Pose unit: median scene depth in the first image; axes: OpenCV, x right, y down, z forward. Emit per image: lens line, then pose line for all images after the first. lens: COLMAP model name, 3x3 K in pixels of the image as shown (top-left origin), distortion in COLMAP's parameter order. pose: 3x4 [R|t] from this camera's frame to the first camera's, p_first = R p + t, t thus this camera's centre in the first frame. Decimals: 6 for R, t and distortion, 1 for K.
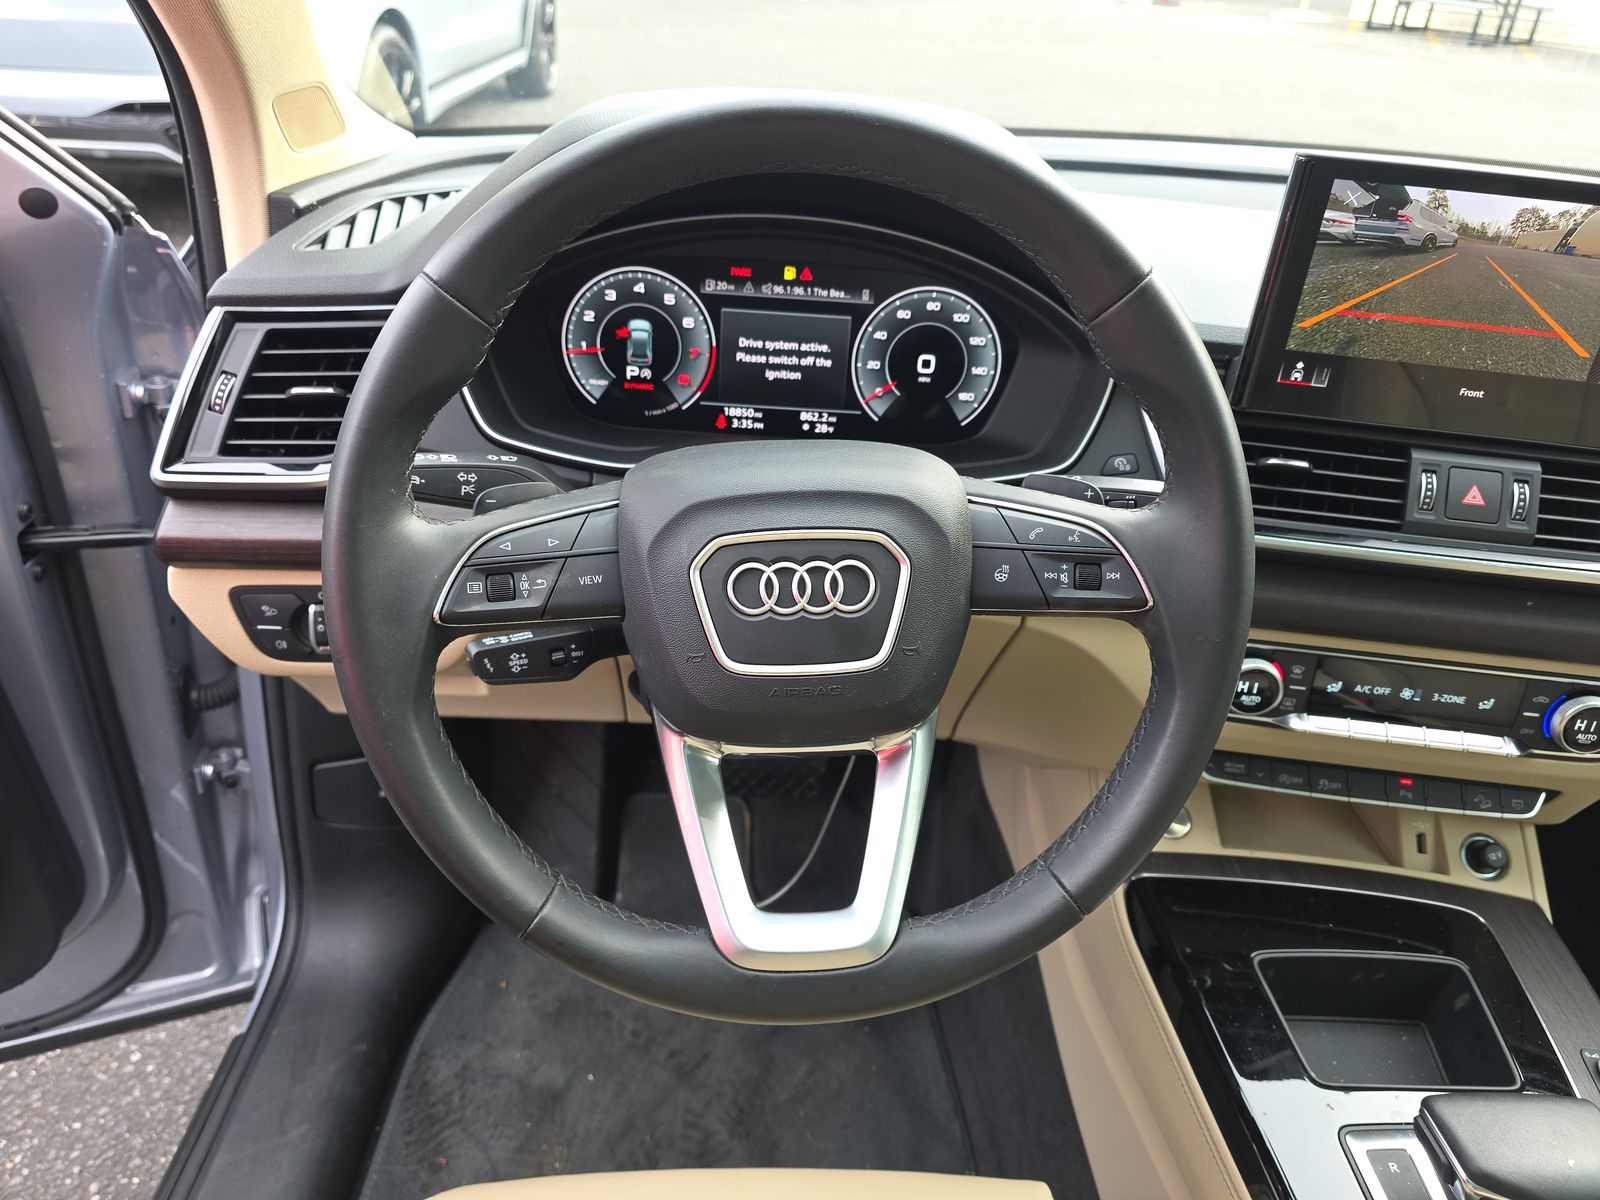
lens RADIAL K [[1136.2, 0, 800.0], [0, 1136.2, 600.0], [0, 0, 1]] dist [0.072524, -0.088350]
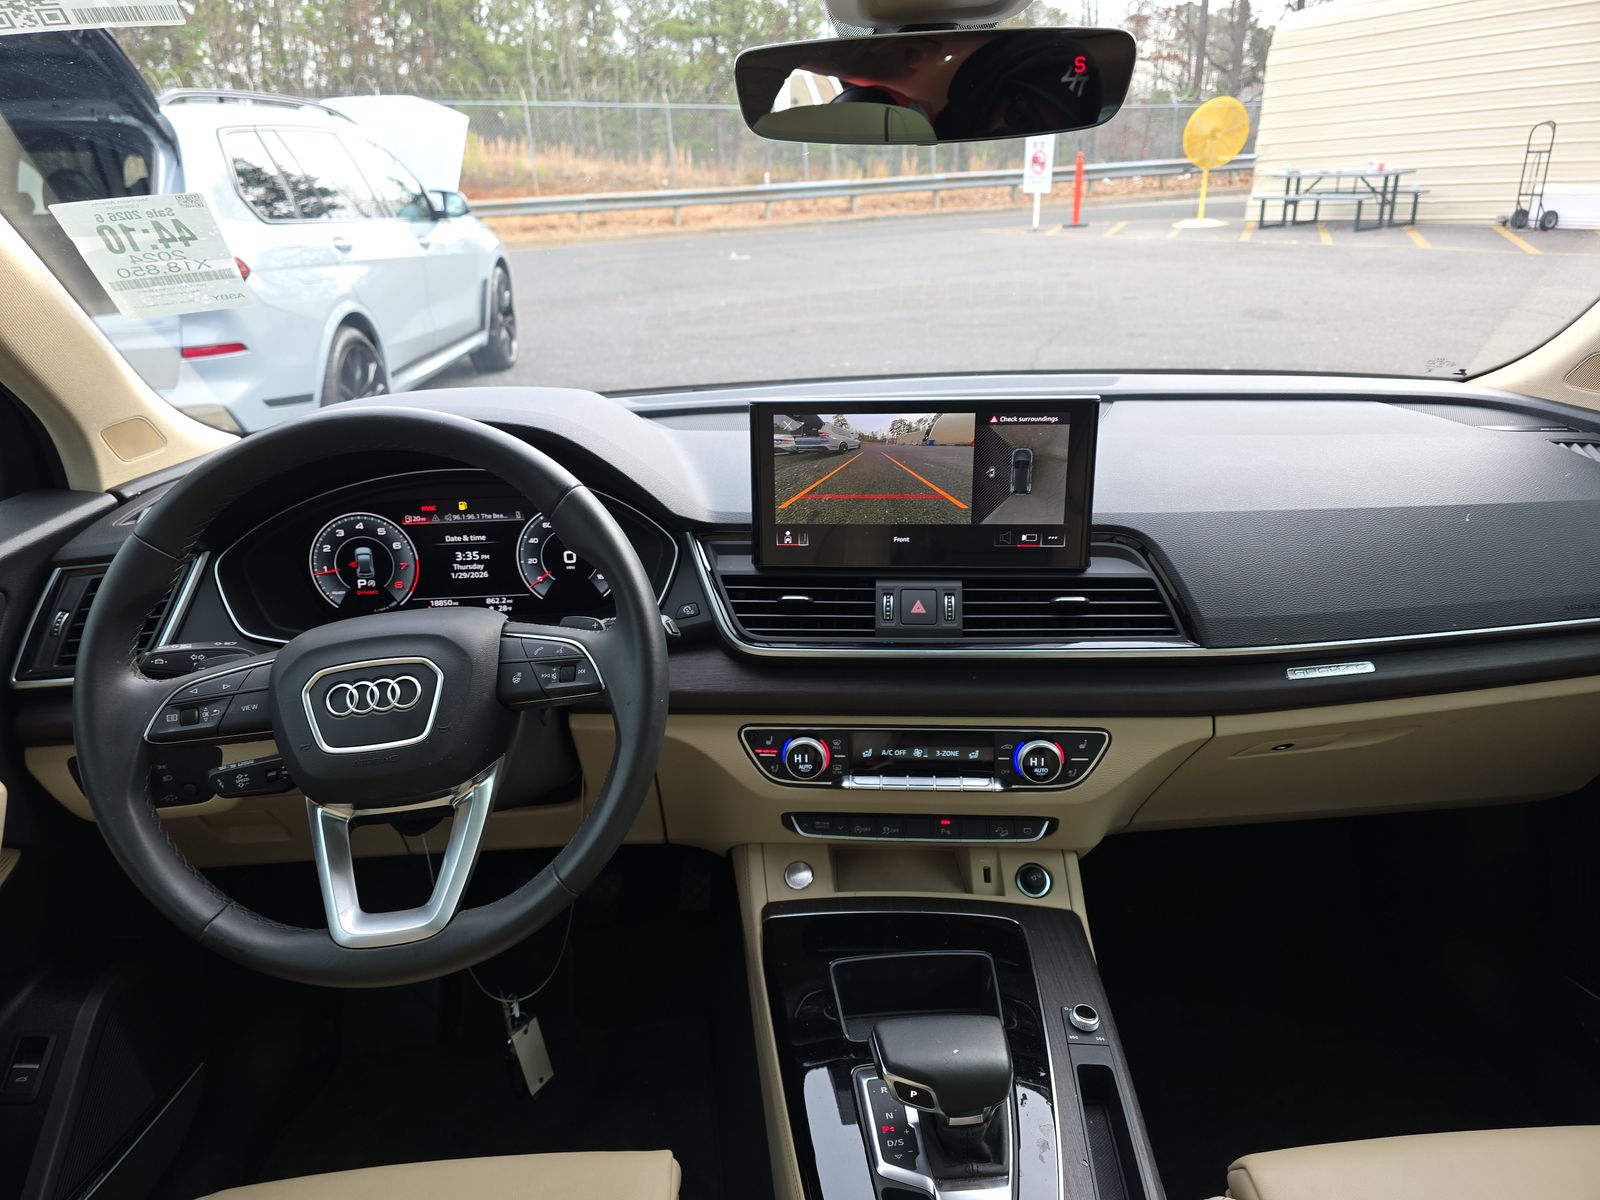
lens RADIAL K [[1151.6, 0, 800.0], [0, 1151.6, 600.0], [0, 0, 1]] dist [0.127199, -0.248847]
pose [[0.994681, -0.101493, -0.017599, 0.425196], [0.096453, 0.977663, -0.186738, 0.146514], [0.036159, 0.184048, 0.982252, -0.409201]]
